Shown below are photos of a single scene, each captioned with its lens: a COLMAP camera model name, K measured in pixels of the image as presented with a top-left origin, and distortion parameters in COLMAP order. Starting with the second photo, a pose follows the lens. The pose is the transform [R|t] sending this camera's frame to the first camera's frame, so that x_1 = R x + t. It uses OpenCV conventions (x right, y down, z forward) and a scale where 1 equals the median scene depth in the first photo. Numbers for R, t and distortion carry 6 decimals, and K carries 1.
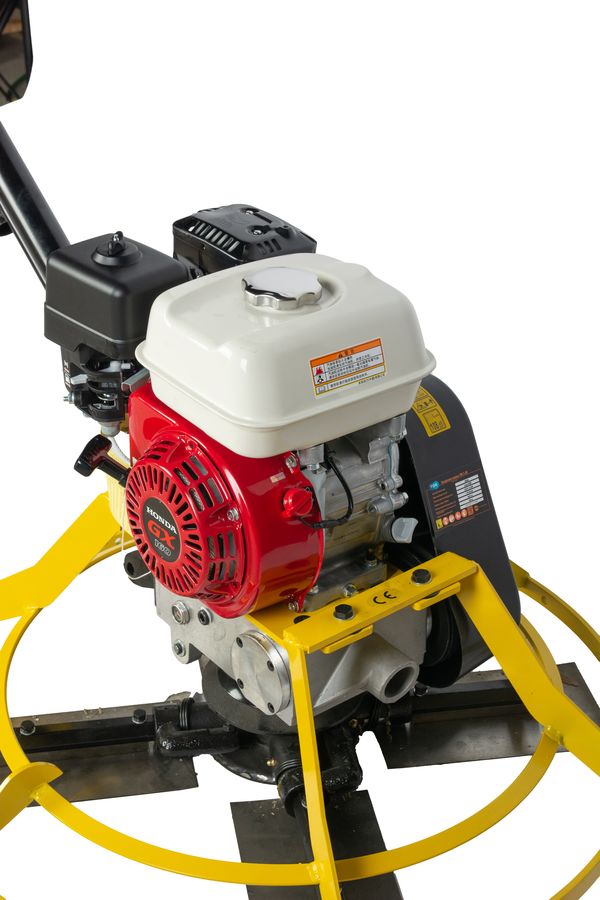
lens RADIAL K [[1543.9, 0, 300.0], [0, 1543.9, 450.0], [0, 0, 1]] dist [0.011108, 0.010849]
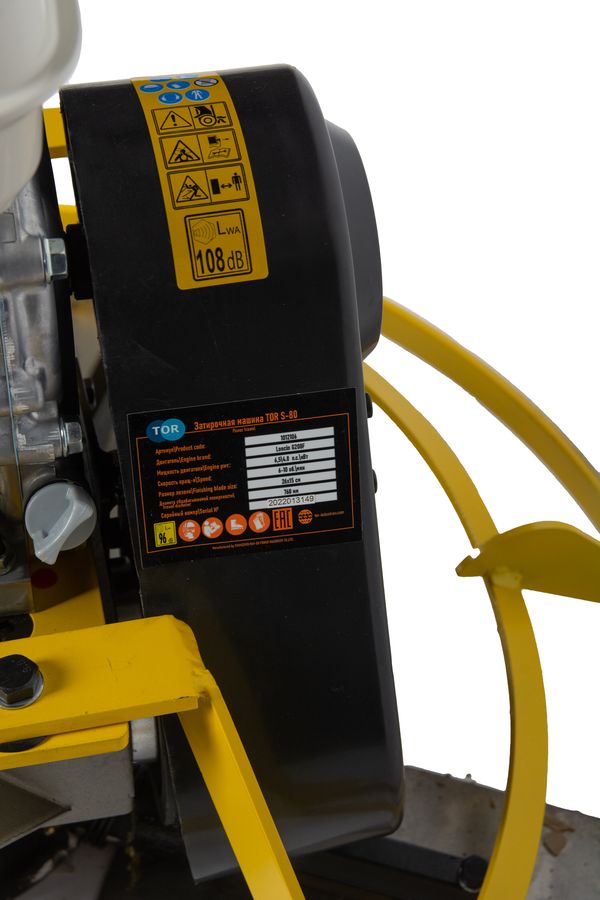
lens RADIAL K [[1776.4, 0, 300.7], [0, 1776.4, 467.1], [0, 0, 1]] dist [0.078463, 0.135973]
pose [[0.896900, 0.330430, -0.293916, 0.230624], [-0.234035, 0.918572, 0.318518, -0.100634], [0.375231, -0.216892, 0.901199, 0.656740]]
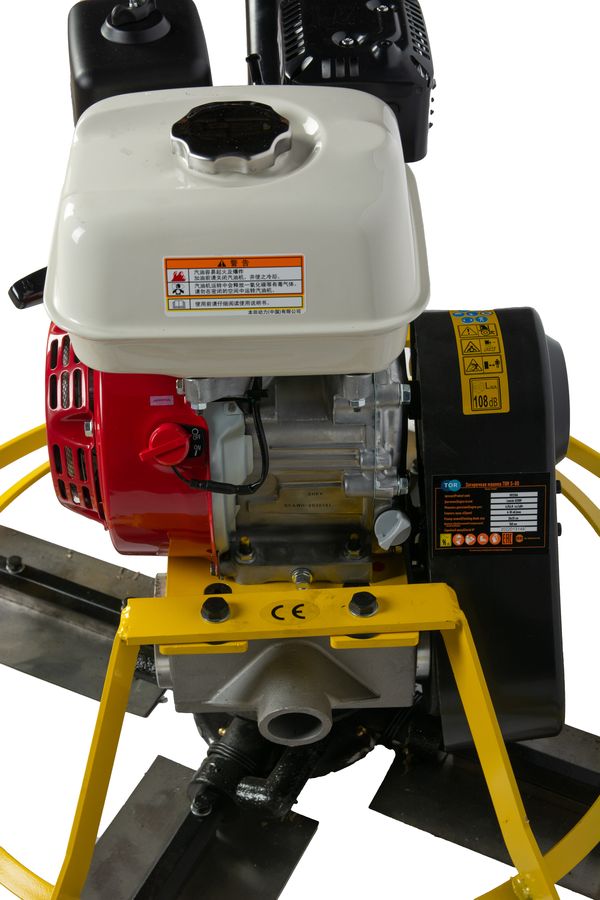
lens RADIAL K [[1543.9, 0, 300.0], [0, 1543.9, 450.0], [0, 0, 1]] dist [0.011108, 0.010849]
pose [[0.802722, 0.363114, -0.473059, 0.344217], [-0.266497, 0.928062, 0.260156, -0.147117], [0.533494, -0.082764, 0.841744, 0.404455]]
